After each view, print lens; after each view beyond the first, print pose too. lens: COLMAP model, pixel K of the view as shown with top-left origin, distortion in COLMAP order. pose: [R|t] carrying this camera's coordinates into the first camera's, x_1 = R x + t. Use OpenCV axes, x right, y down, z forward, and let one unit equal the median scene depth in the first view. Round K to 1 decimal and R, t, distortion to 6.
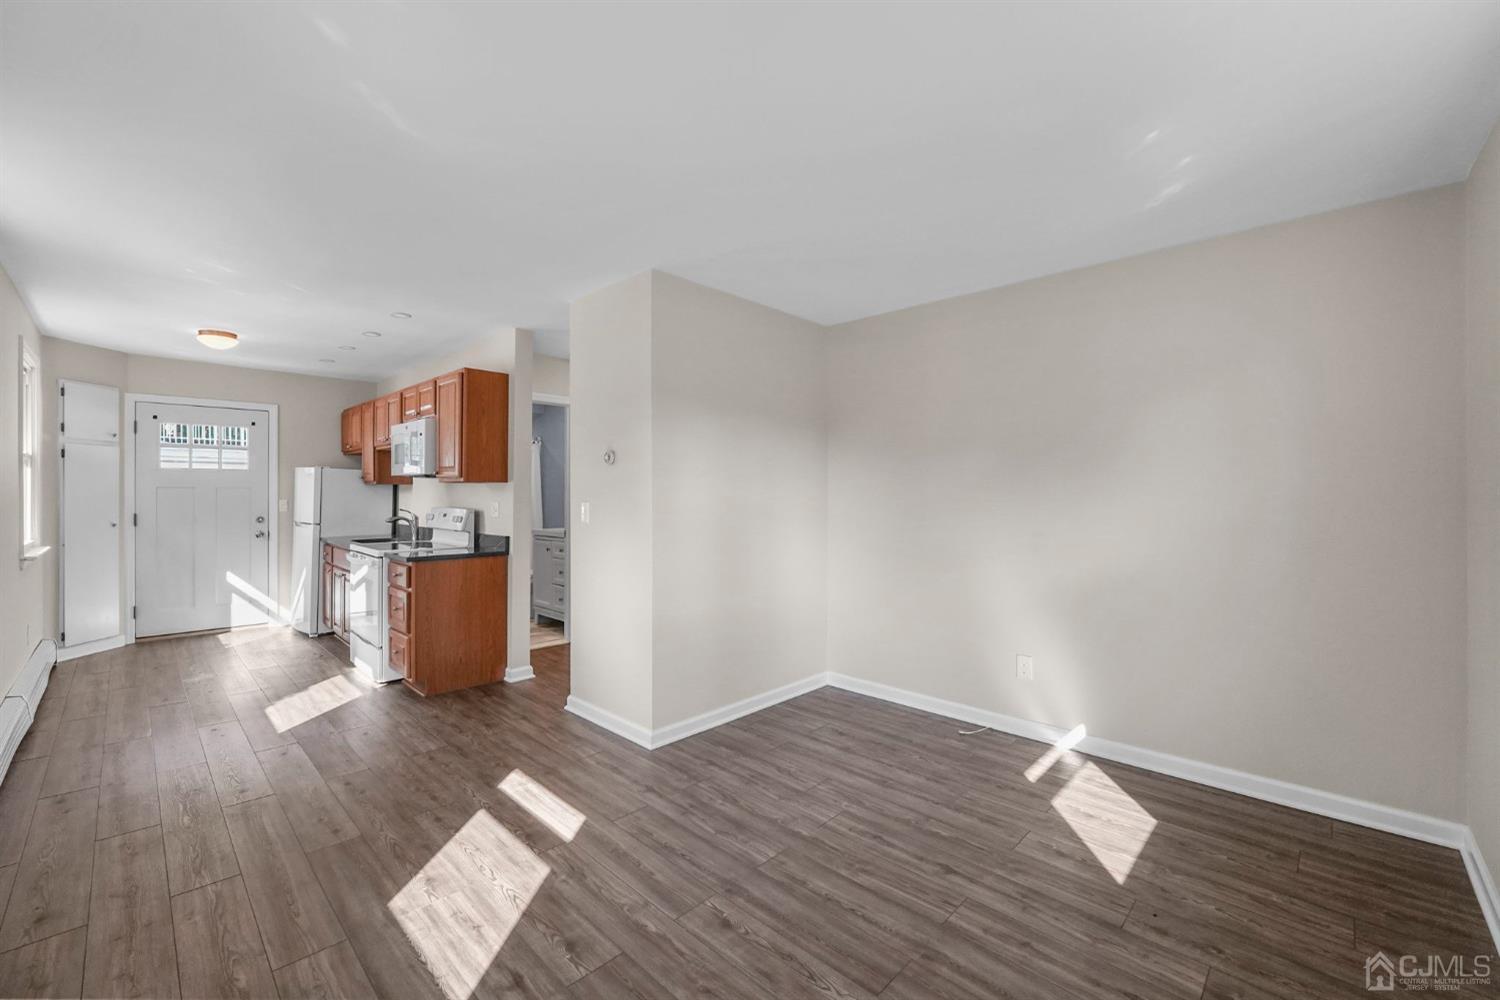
lens RADIAL K [[618.0, 0, 756.9], [0, 618.0, 504.9], [0, 0, 1]] dist [-0.005296, -0.003534]
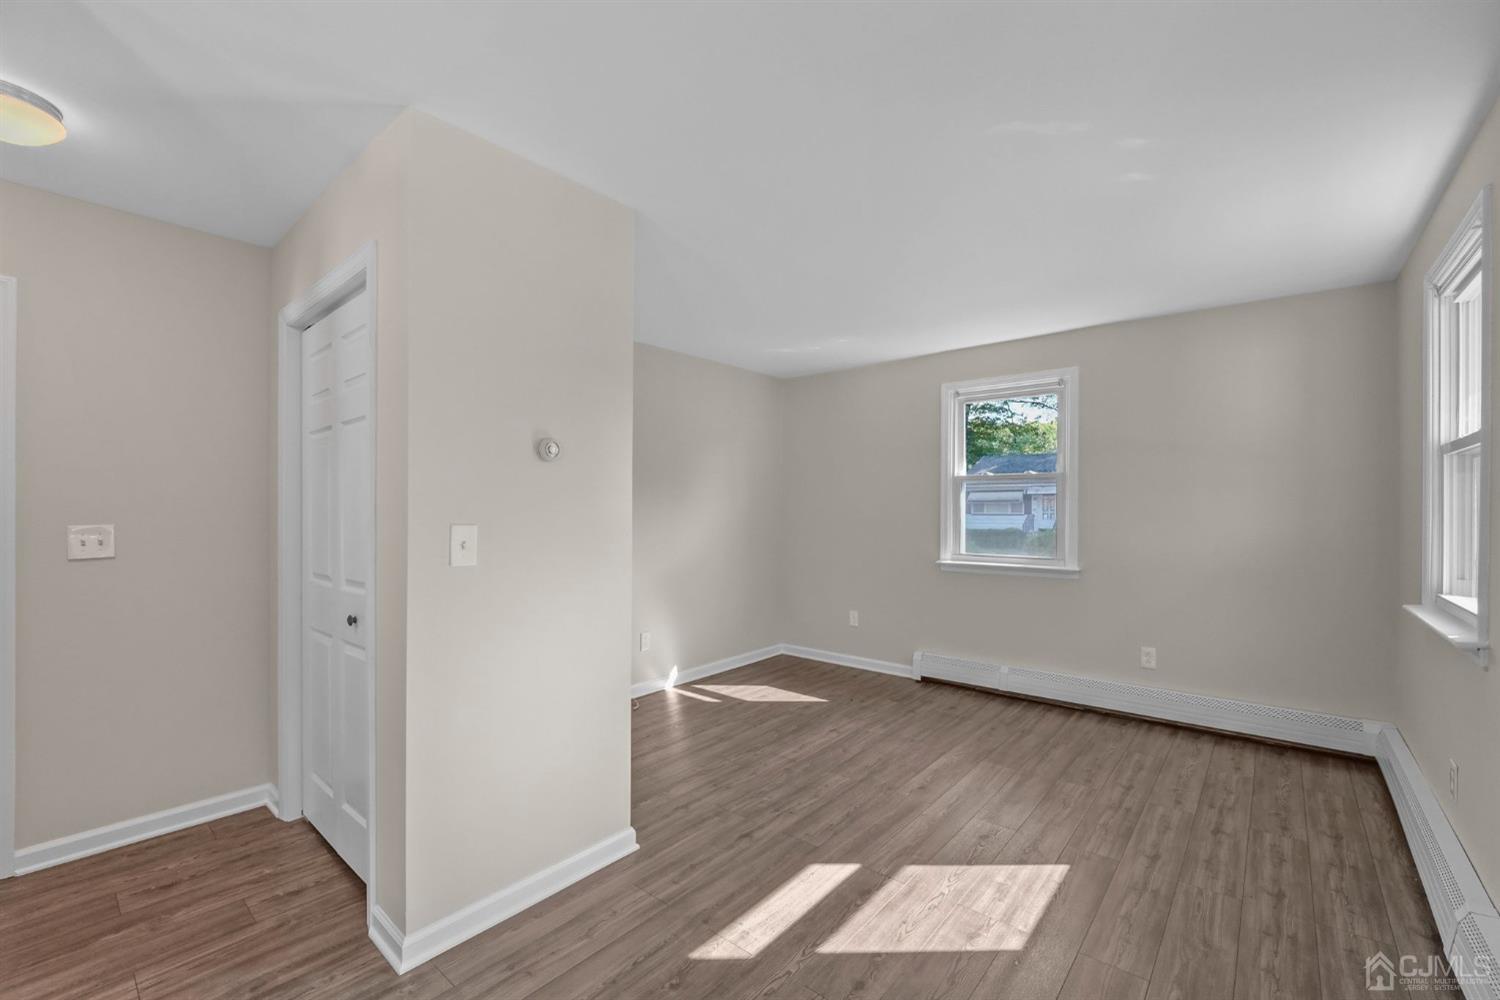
lens RADIAL K [[618.0, 0, 744.5], [0, 618.0, 505.2], [0, 0, 1]] dist [-0.005296, -0.003534]
pose [[-0.050227, 0.002430, 0.998735, -1.214259], [0.022123, 0.999754, -0.001319, -0.026148], [-0.998493, 0.022029, -0.050268, 1.165452]]
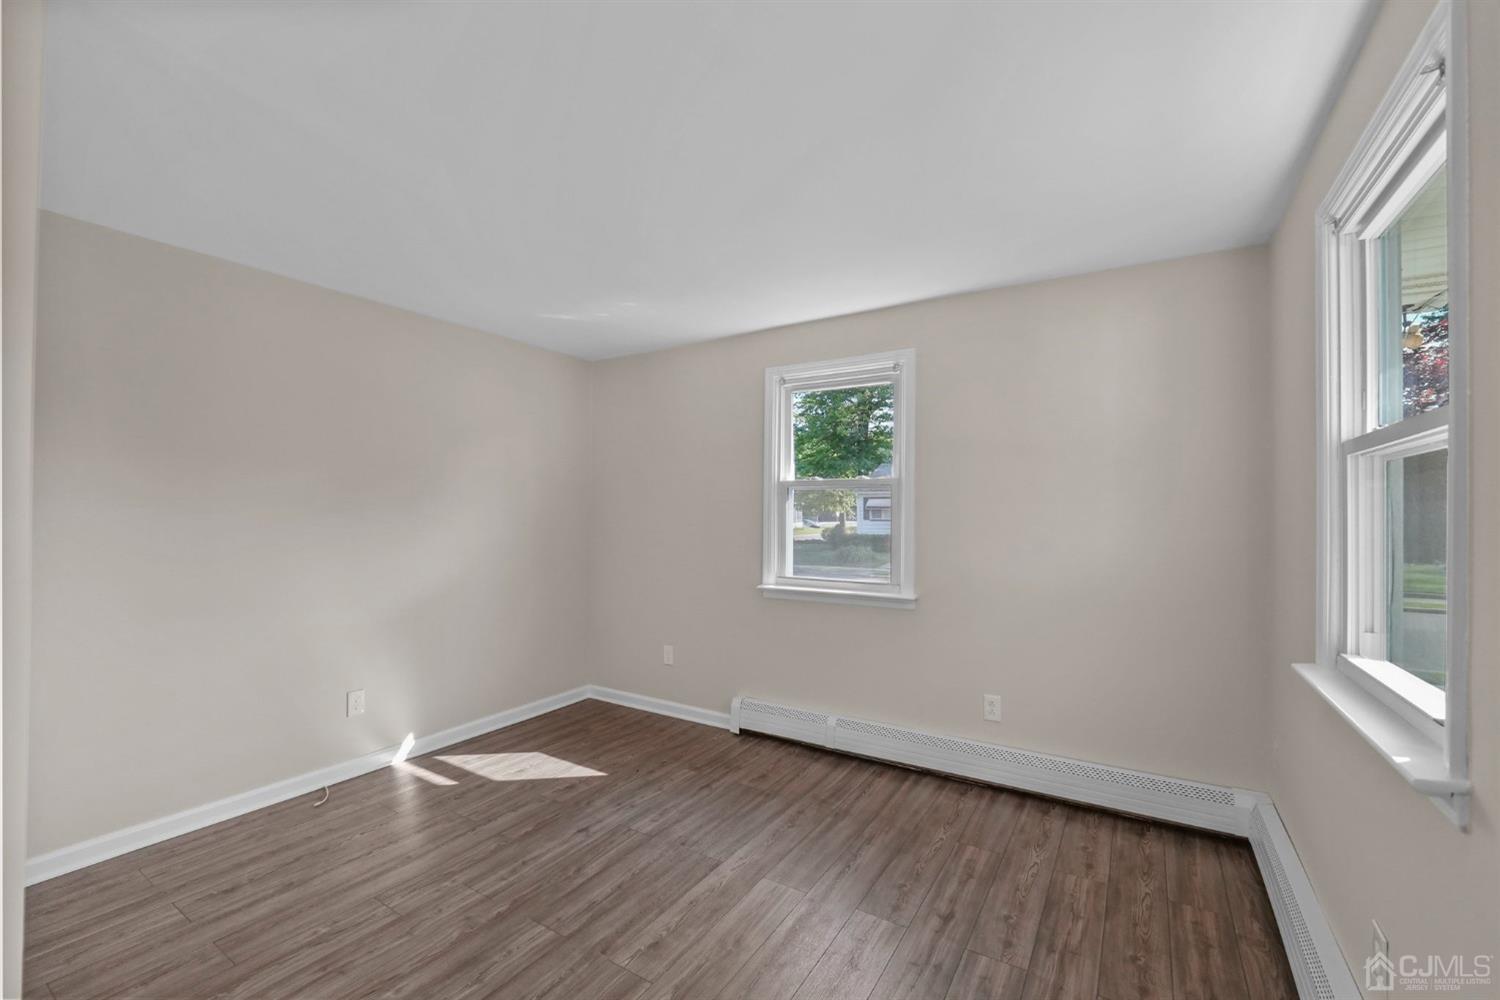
lens RADIAL K [[618.0, 0, 747.4], [0, 618.0, 502.5], [0, 0, 1]] dist [-0.005296, -0.003534]
pose [[-0.195338, 0.013520, 0.980643, -0.852166], [0.018114, 0.999784, -0.010176, -0.035212], [-0.980569, 0.015776, -0.195541, 0.806763]]
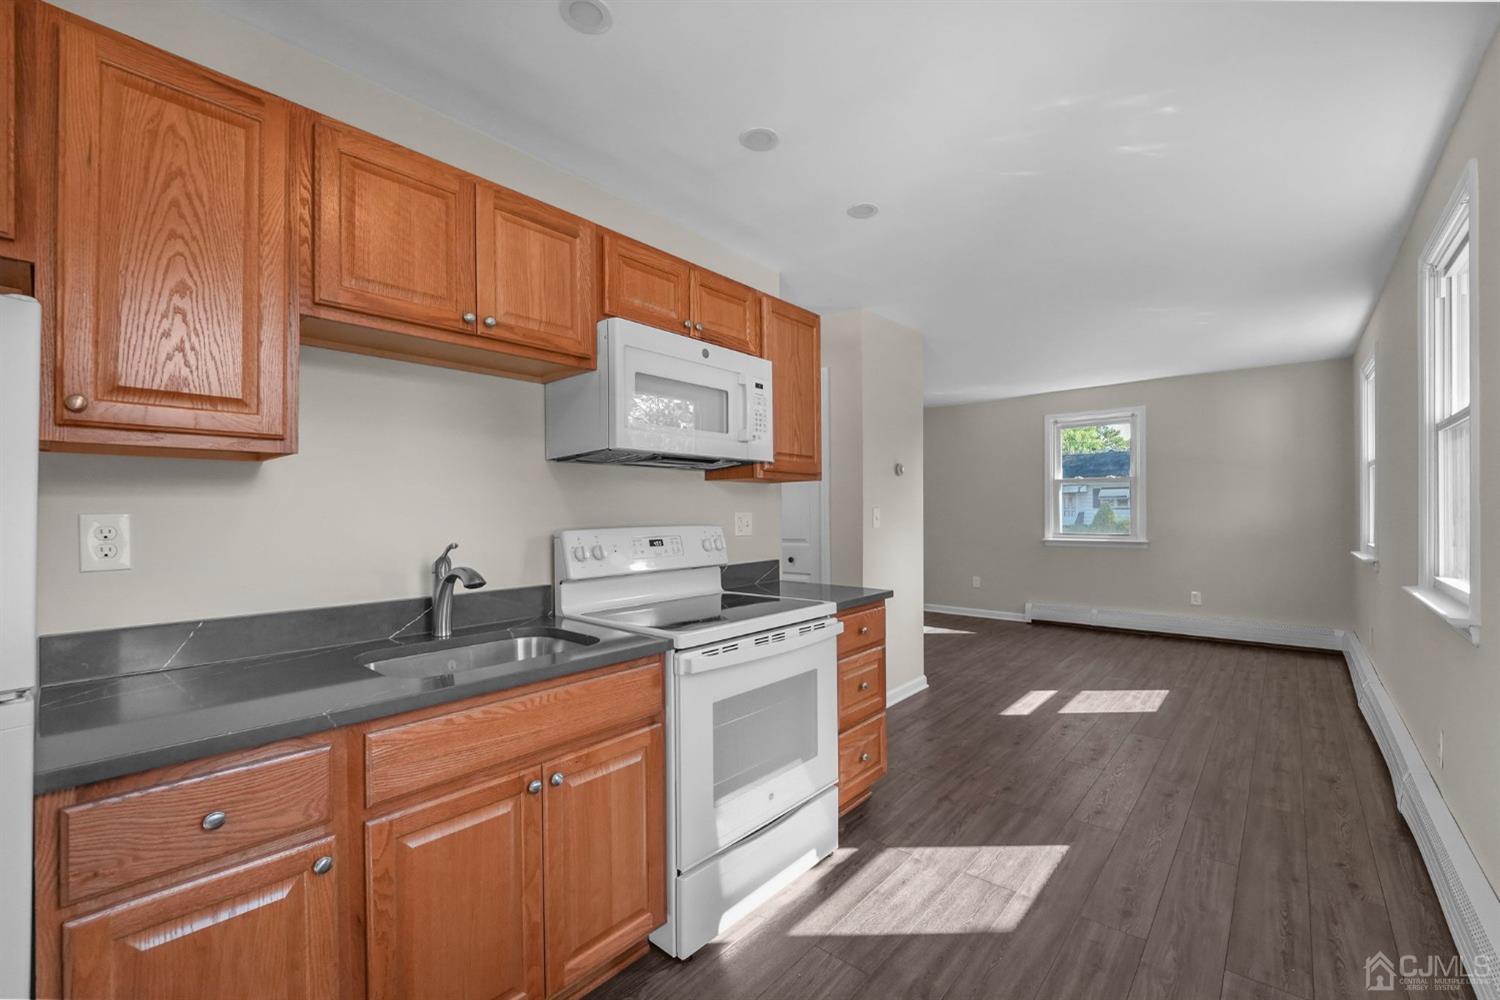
lens RADIAL K [[596.9, 0, 748.9], [0, 596.9, 524.2], [0, 0, 1]] dist [-0.016235, -0.000874]
pose [[-0.037365, -0.021099, 0.999079, -1.903465], [0.028571, 0.999346, 0.022173, -0.004738], [-0.998893, 0.029373, -0.036737, 1.859854]]
